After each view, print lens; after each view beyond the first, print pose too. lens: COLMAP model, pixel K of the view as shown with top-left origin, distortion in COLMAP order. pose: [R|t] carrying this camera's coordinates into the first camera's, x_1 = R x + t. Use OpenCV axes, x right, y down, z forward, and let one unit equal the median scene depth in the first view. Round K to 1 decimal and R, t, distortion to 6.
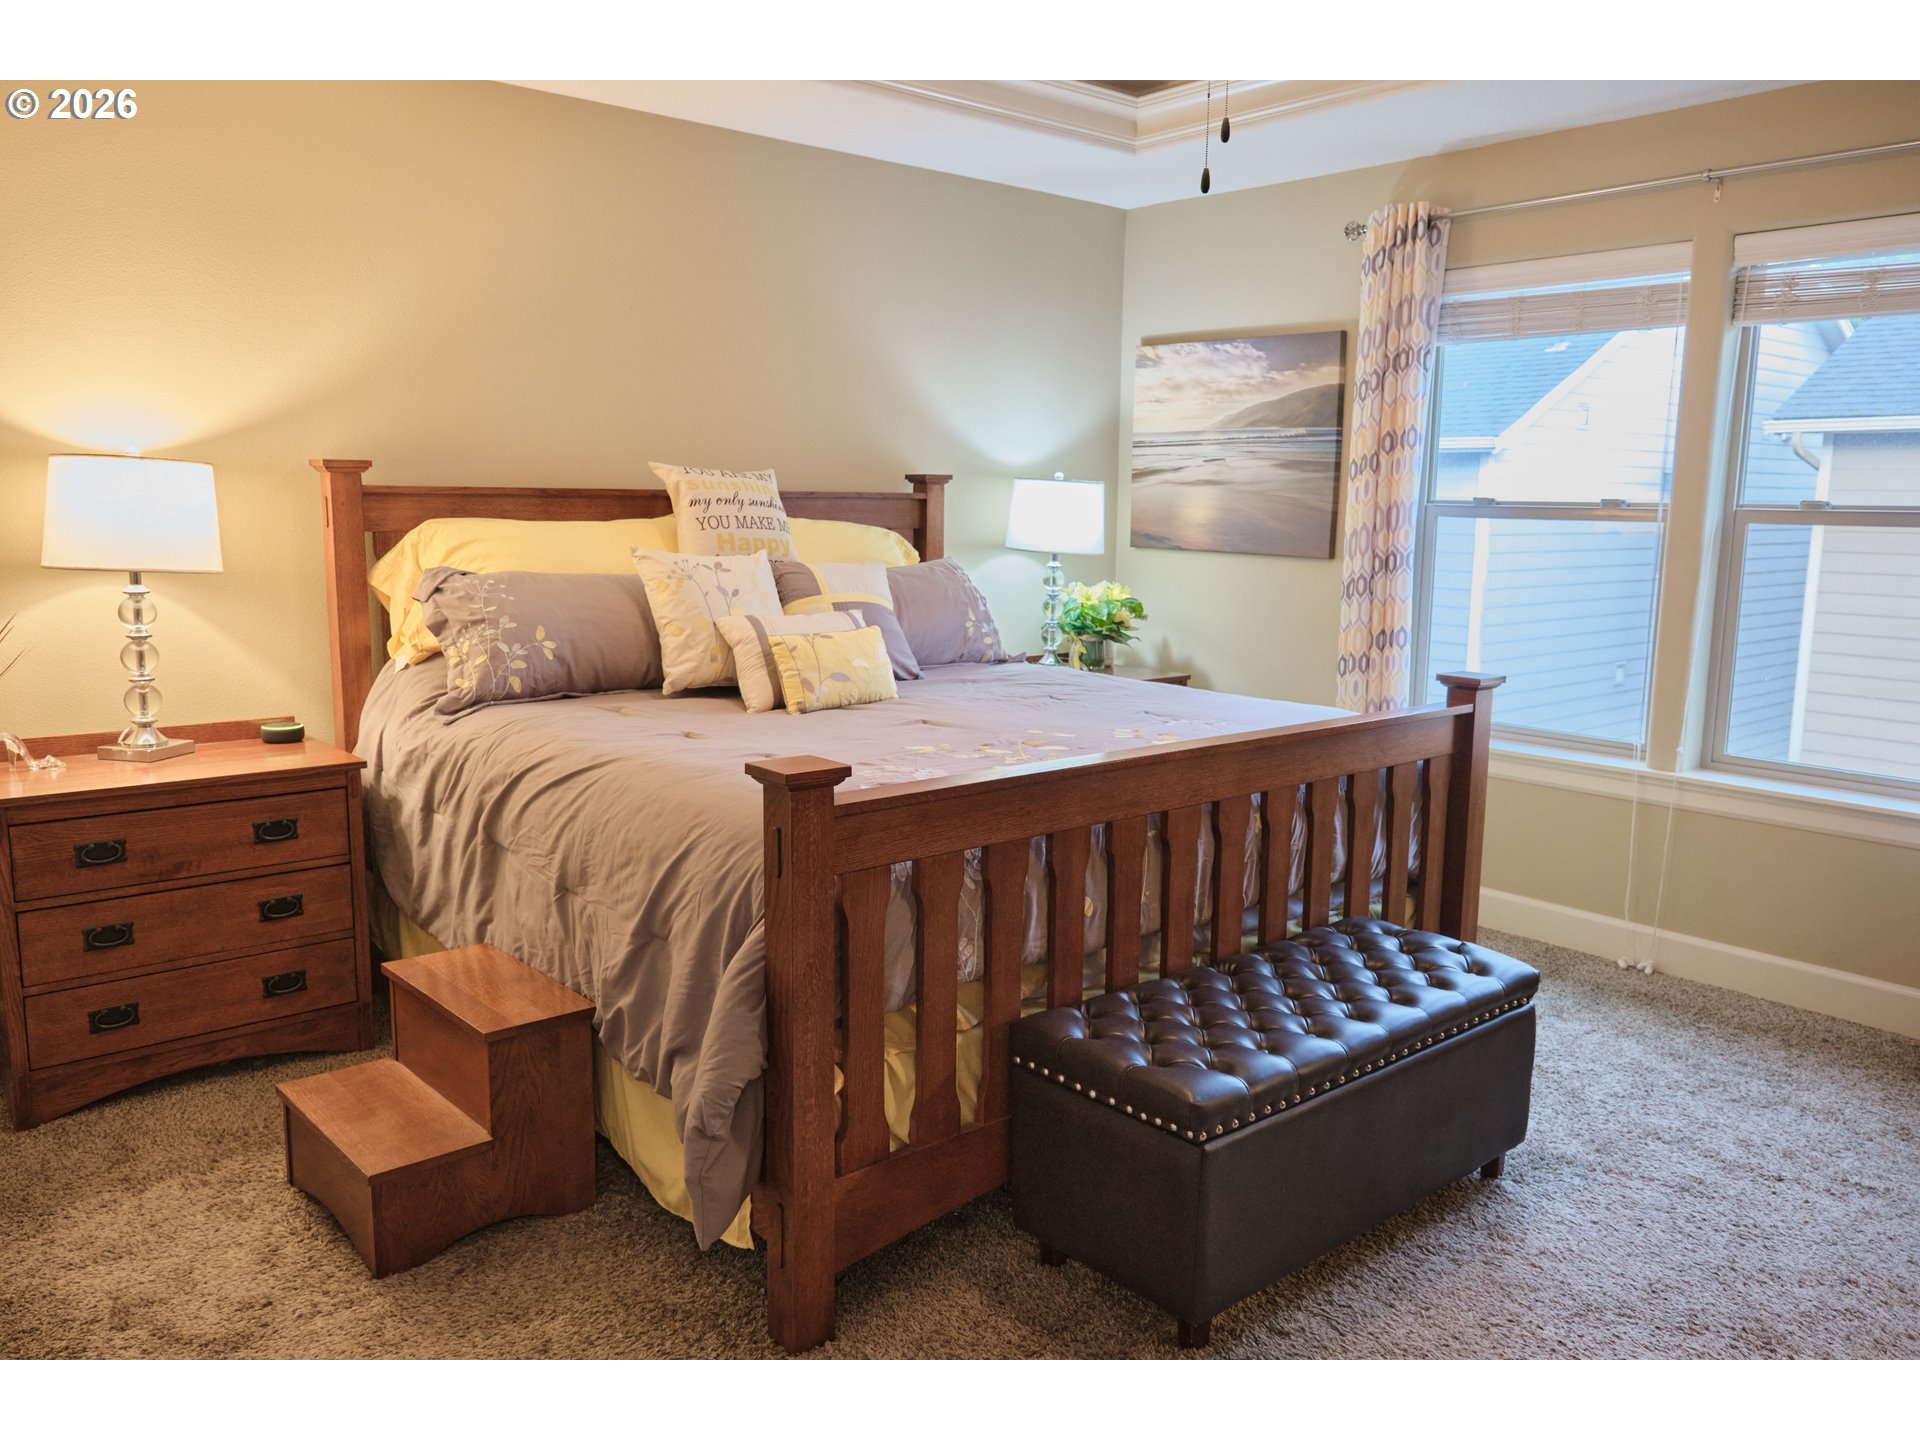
lens RADIAL K [[1442.9, 0, 975.8], [0, 1442.9, 727.0], [0, 0, 1]] dist [0.039609, 0.000993]
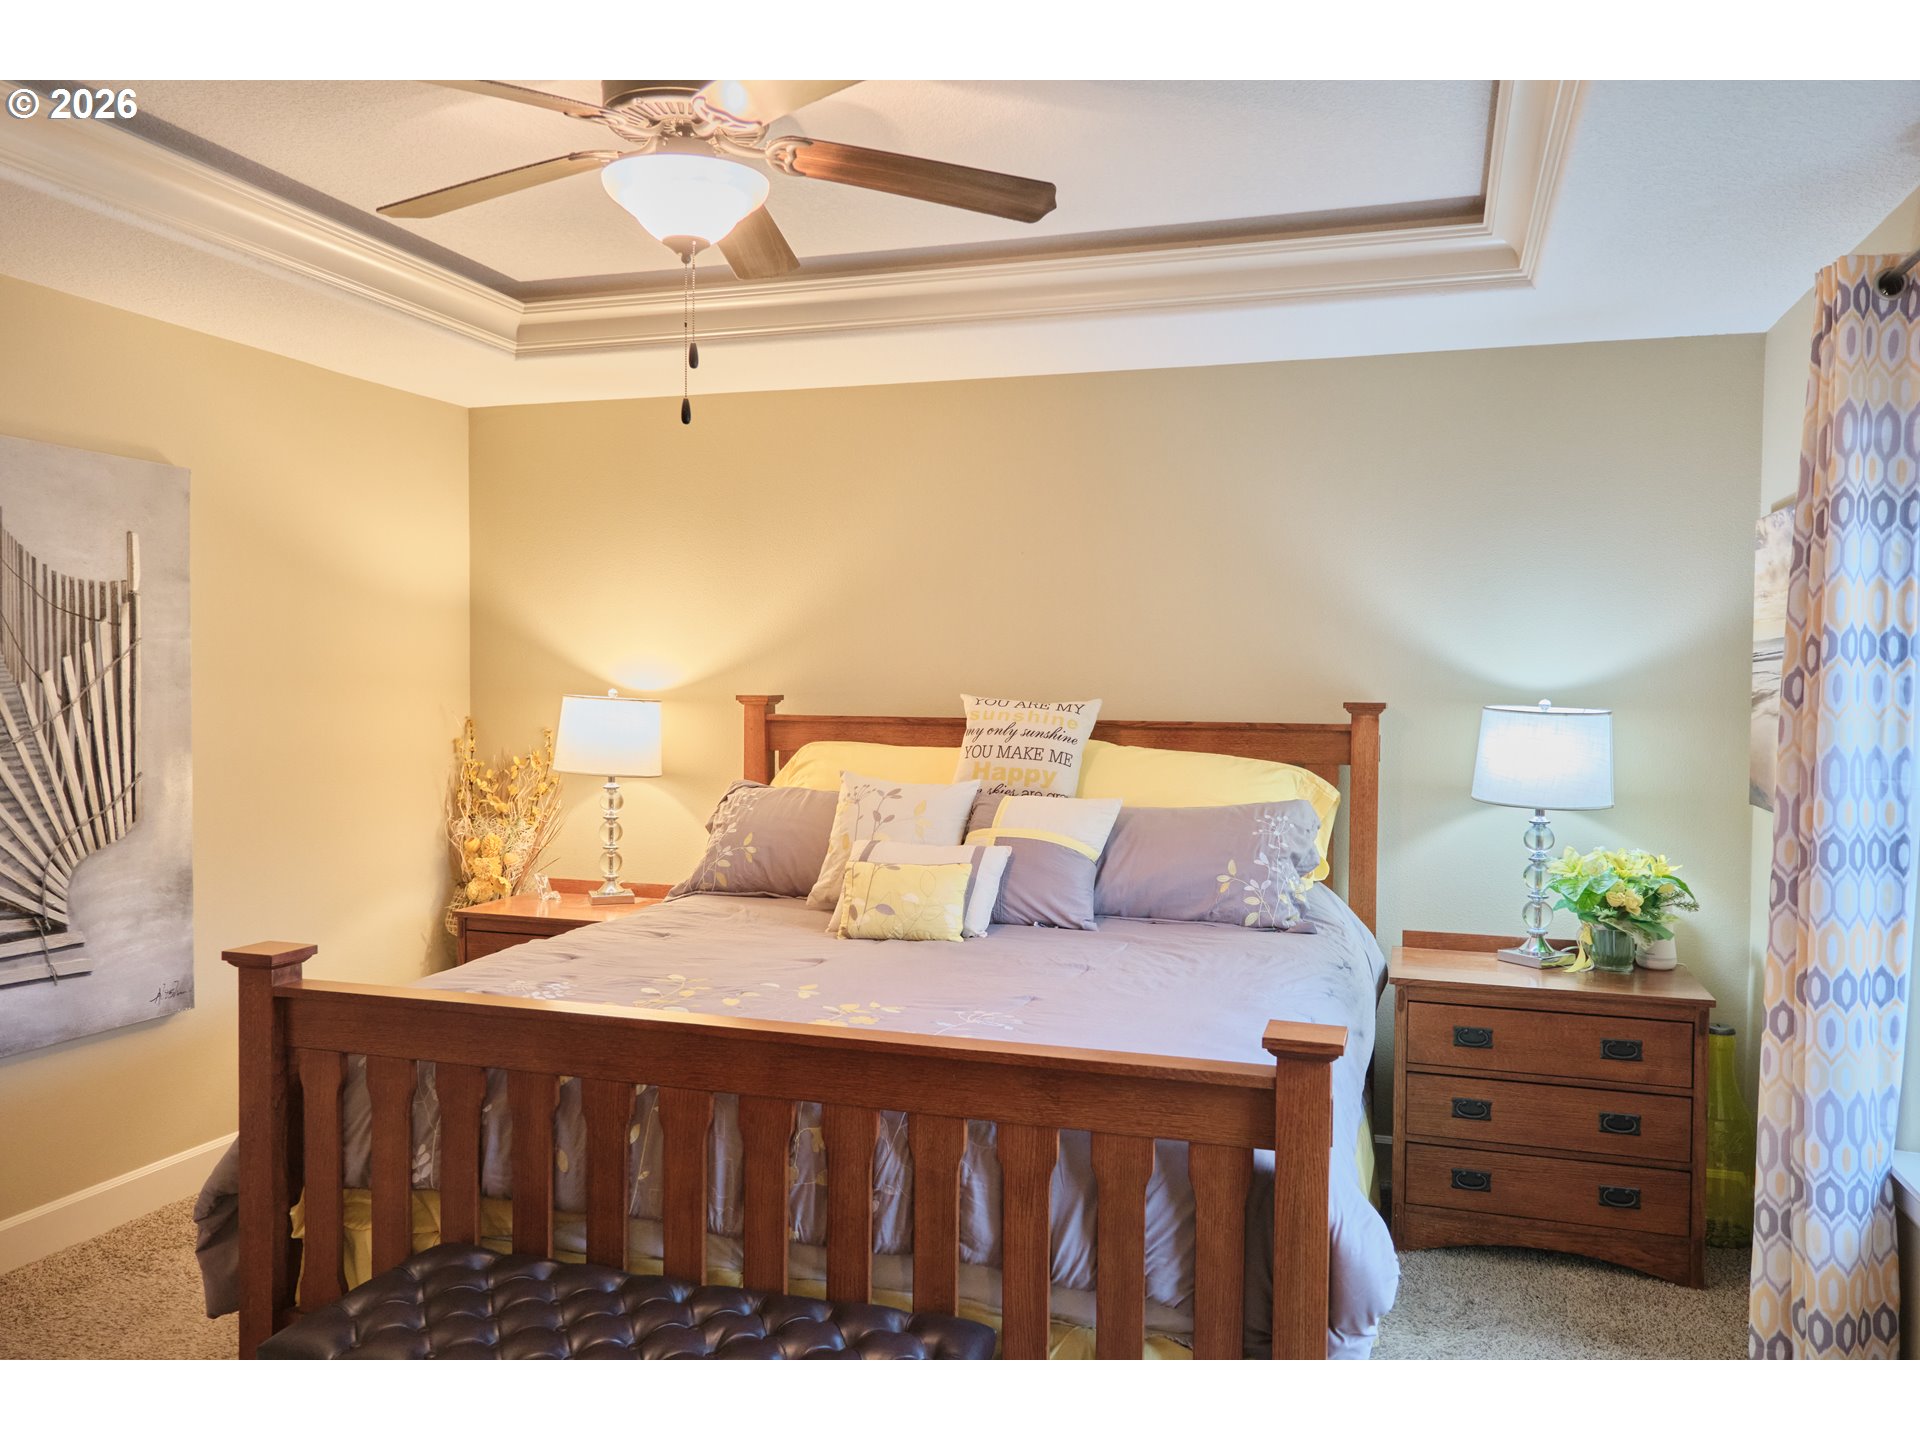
lens RADIAL K [[1442.9, 0, 973.3], [0, 1442.9, 726.9], [0, 0, 1]] dist [0.039609, 0.000993]
pose [[0.518864, 0.021116, -0.854596, 0.754848], [-0.138085, 0.988637, -0.059410, -0.103664], [0.843631, 0.148833, 0.515884, 0.491585]]
